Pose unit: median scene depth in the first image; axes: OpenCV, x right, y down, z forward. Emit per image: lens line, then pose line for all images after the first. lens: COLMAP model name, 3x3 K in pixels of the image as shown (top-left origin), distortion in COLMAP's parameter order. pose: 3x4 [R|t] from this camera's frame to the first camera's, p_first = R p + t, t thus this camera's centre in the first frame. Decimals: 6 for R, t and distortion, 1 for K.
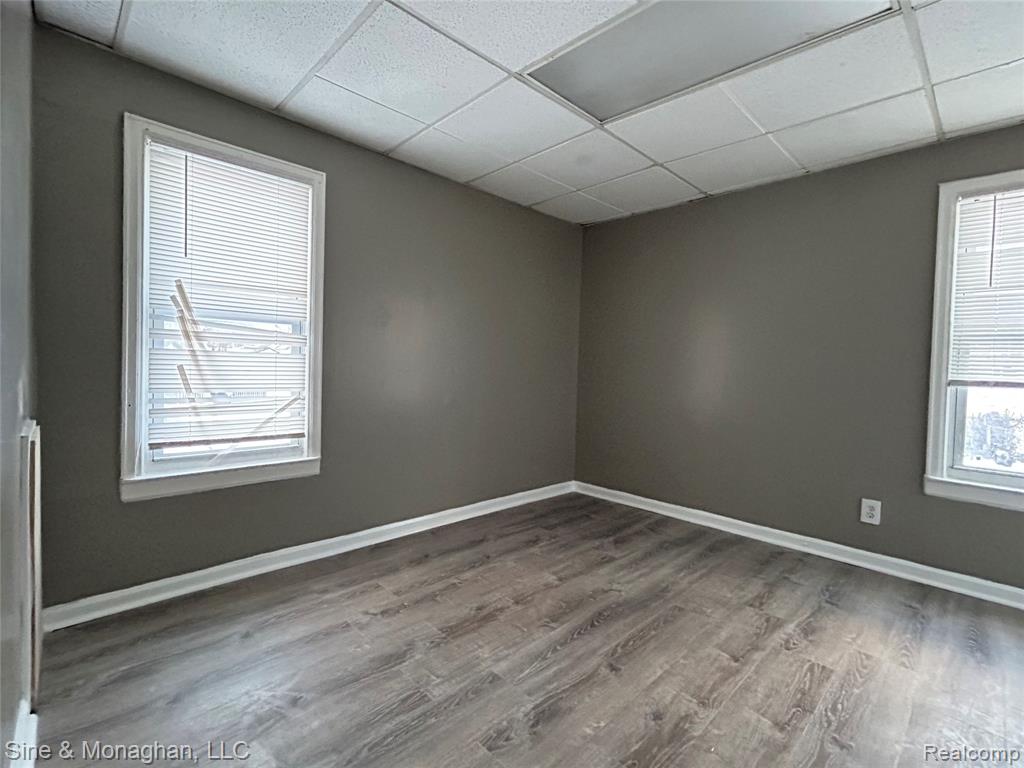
lens RADIAL K [[488.1, 0, 512.2], [0, 488.1, 386.9], [0, 0, 1]] dist [-0.000024, 0.000375]
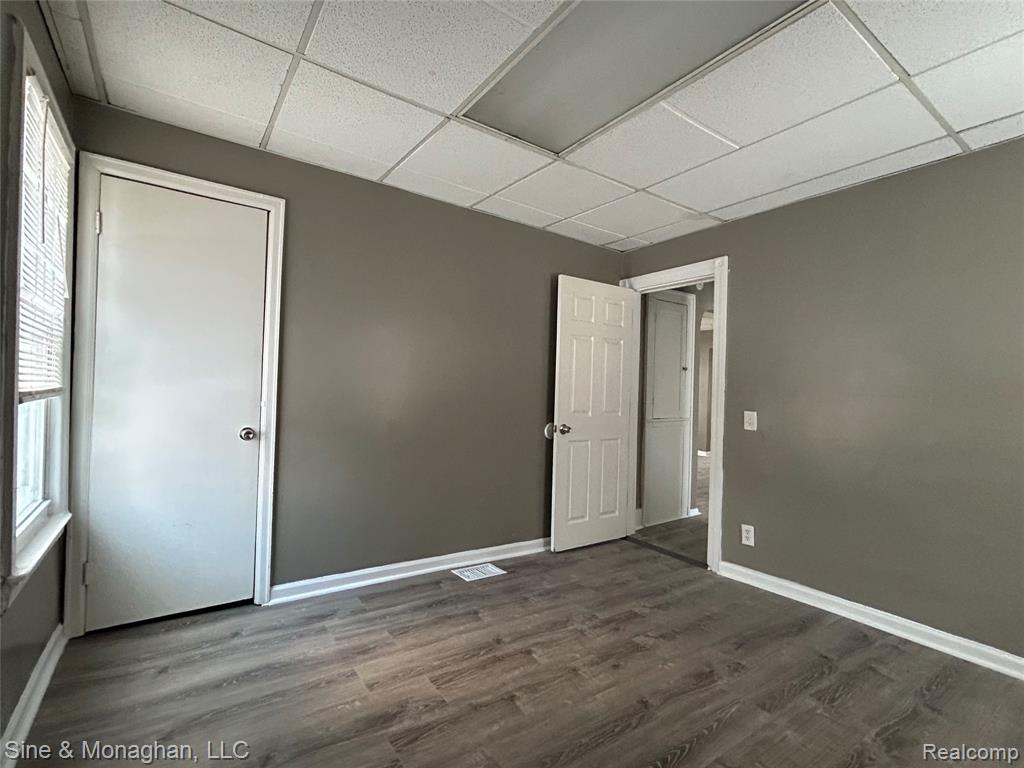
lens RADIAL K [[488.1, 0, 511.9], [0, 488.1, 379.3], [0, 0, 1]] dist [-0.000024, 0.000375]
pose [[-0.985195, -0.051844, 0.163410, 0.349463], [-0.049234, 0.998587, 0.019986, -0.096706], [-0.164215, 0.011645, -0.986356, 2.045339]]
